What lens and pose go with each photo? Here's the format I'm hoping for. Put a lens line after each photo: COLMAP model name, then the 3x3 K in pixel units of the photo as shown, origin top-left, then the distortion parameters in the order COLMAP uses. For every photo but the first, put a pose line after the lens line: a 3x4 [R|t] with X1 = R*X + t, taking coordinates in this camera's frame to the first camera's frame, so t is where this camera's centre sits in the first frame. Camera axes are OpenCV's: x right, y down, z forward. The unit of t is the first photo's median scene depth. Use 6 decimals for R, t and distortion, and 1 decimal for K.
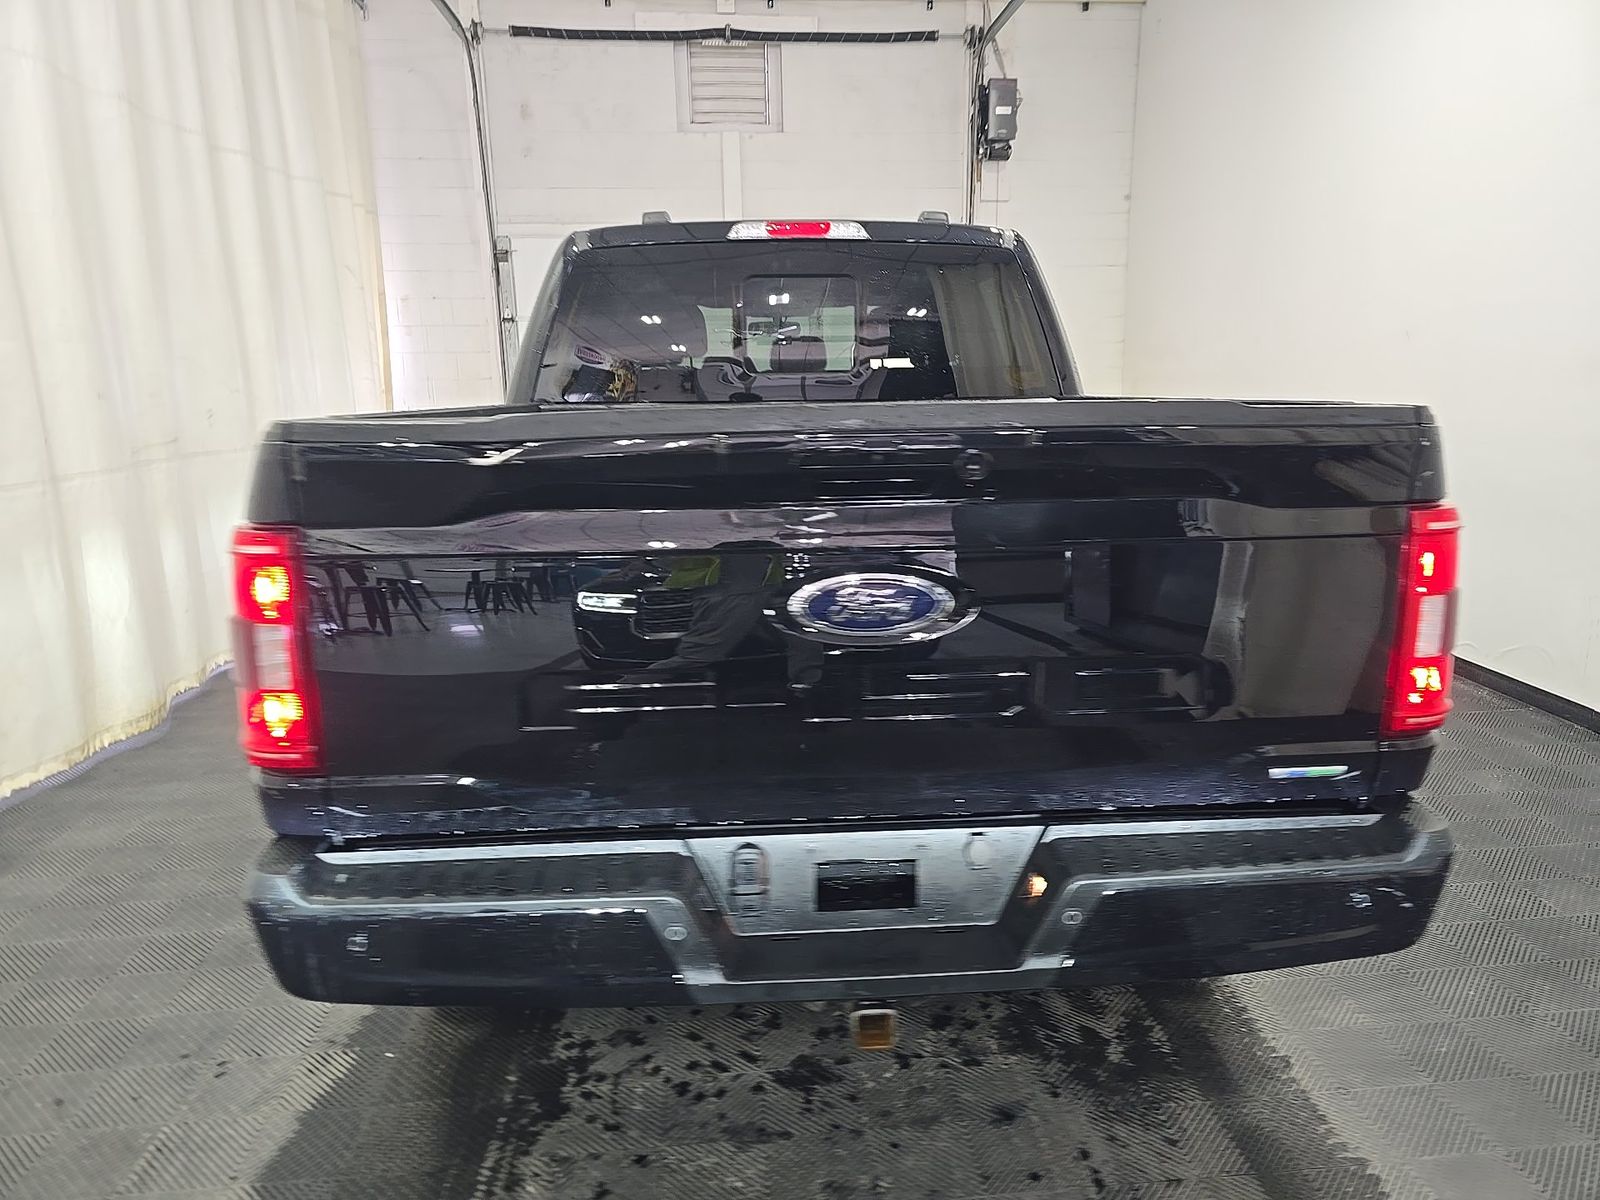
lens RADIAL K [[1054.4, 0, 828.6], [0, 1054.4, 600.2], [0, 0, 1]] dist [0.007576, 0.000686]
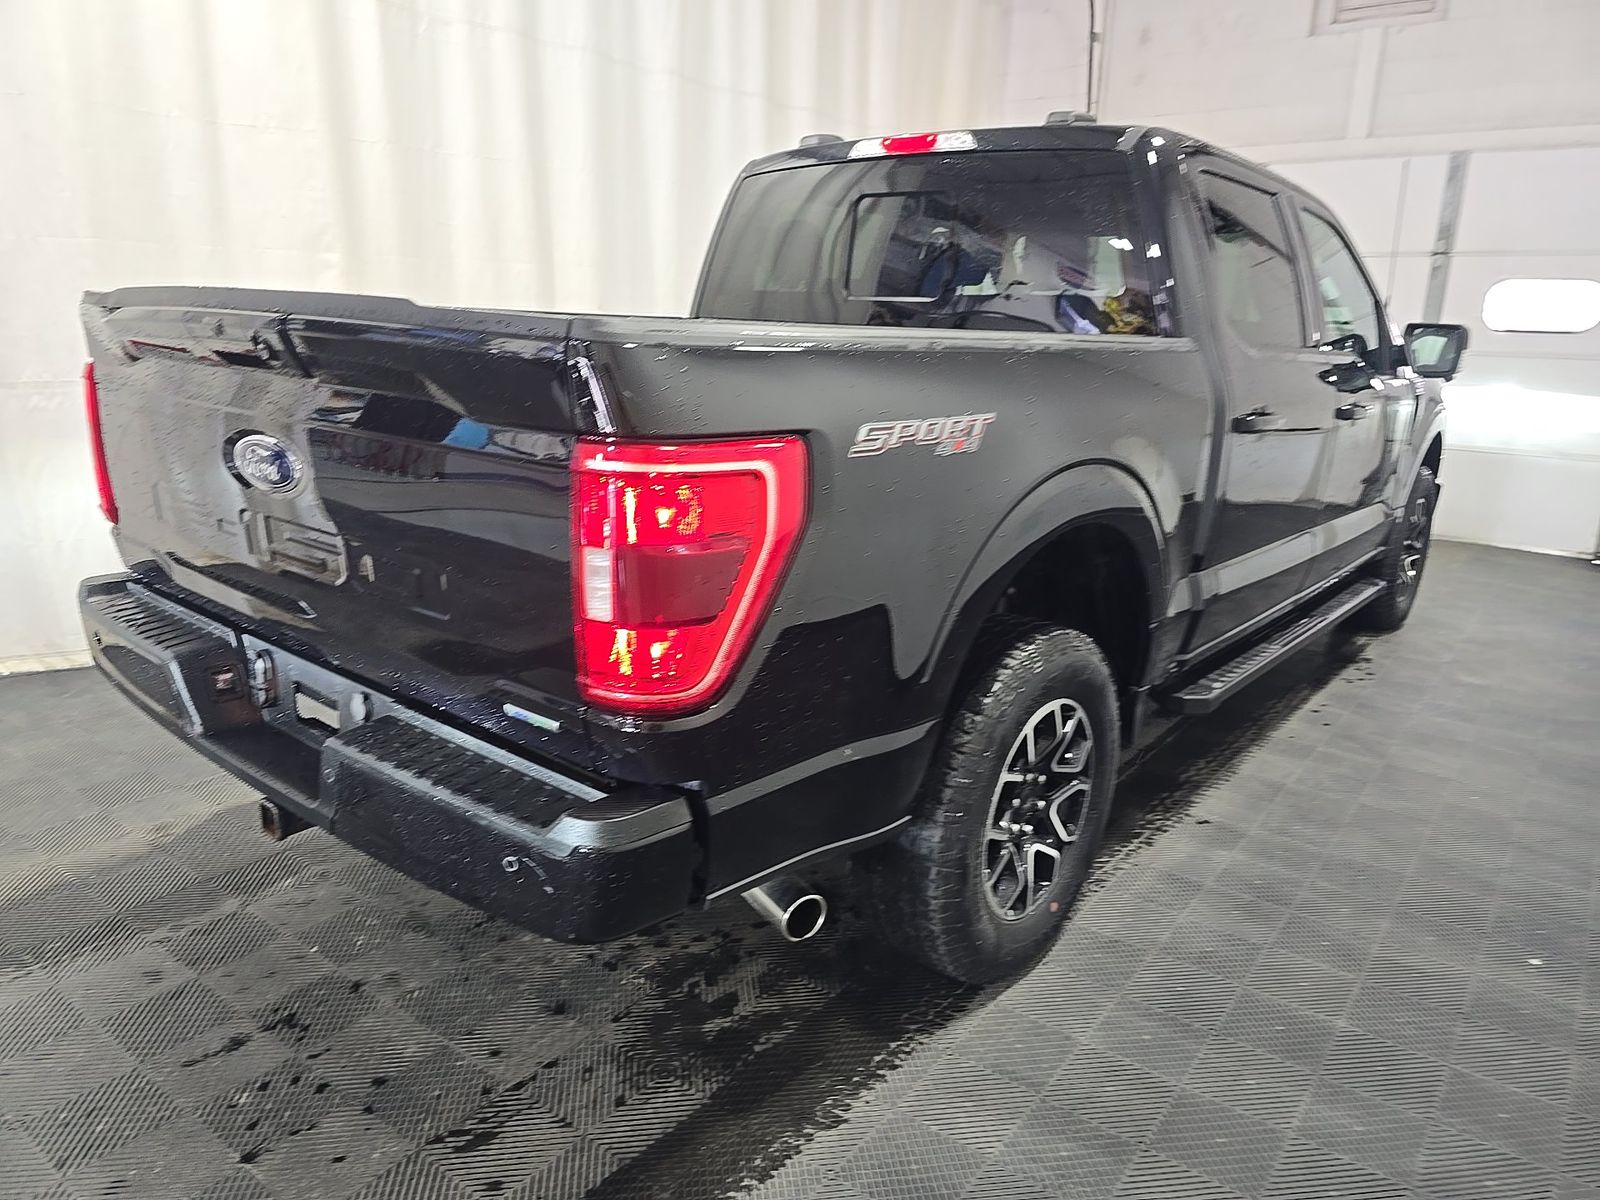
lens RADIAL K [[1057.4, 0, 800.0], [0, 1057.4, 600.0], [0, 0, 1]] dist [0.016663, -0.000633]
pose [[0.746184, 0.208083, -0.632385, 0.585648], [-0.178327, 0.977659, 0.111276, -0.039728], [0.641412, 0.029739, 0.766620, 0.220103]]
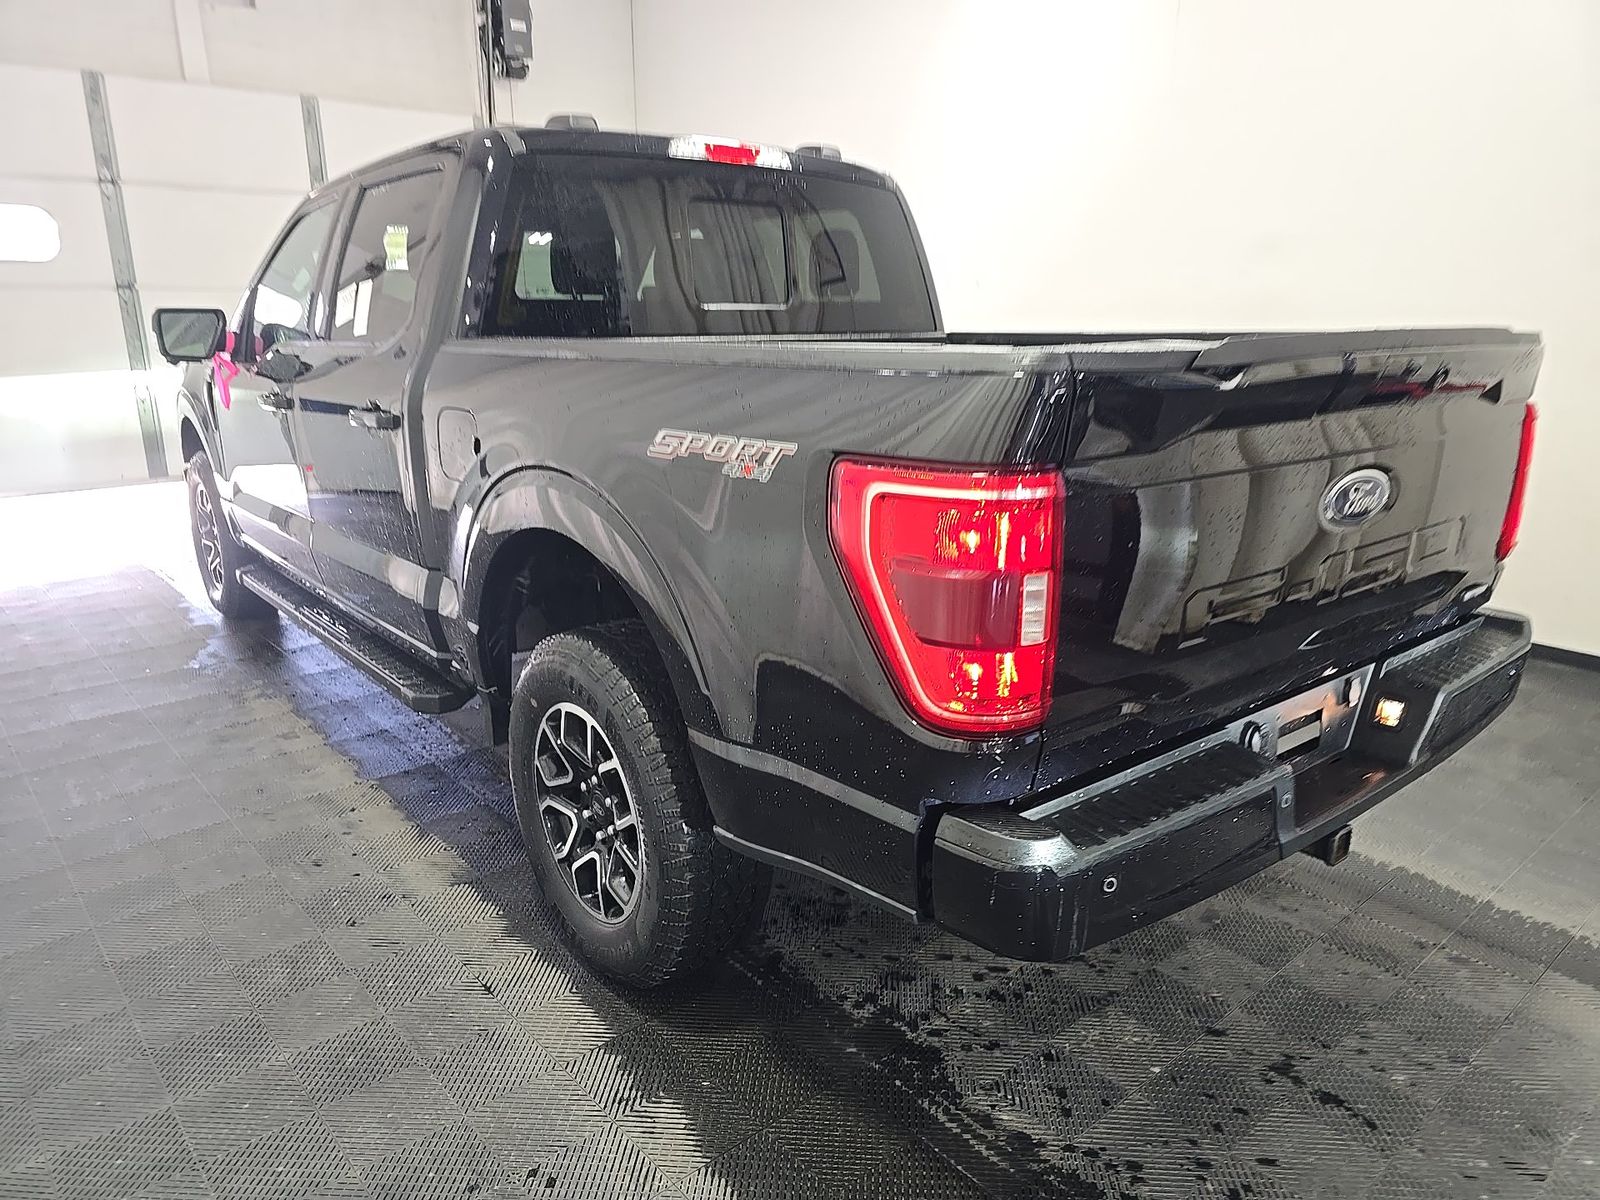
lens RADIAL K [[1054.4, 0, 828.6], [0, 1054.4, 600.2], [0, 0, 1]] dist [0.007576, 0.000686]
pose [[0.817082, -0.135440, 0.560387, -0.549033], [0.104493, 0.990705, 0.087087, -0.024782], [-0.566973, -0.012600, 0.823640, 0.158906]]
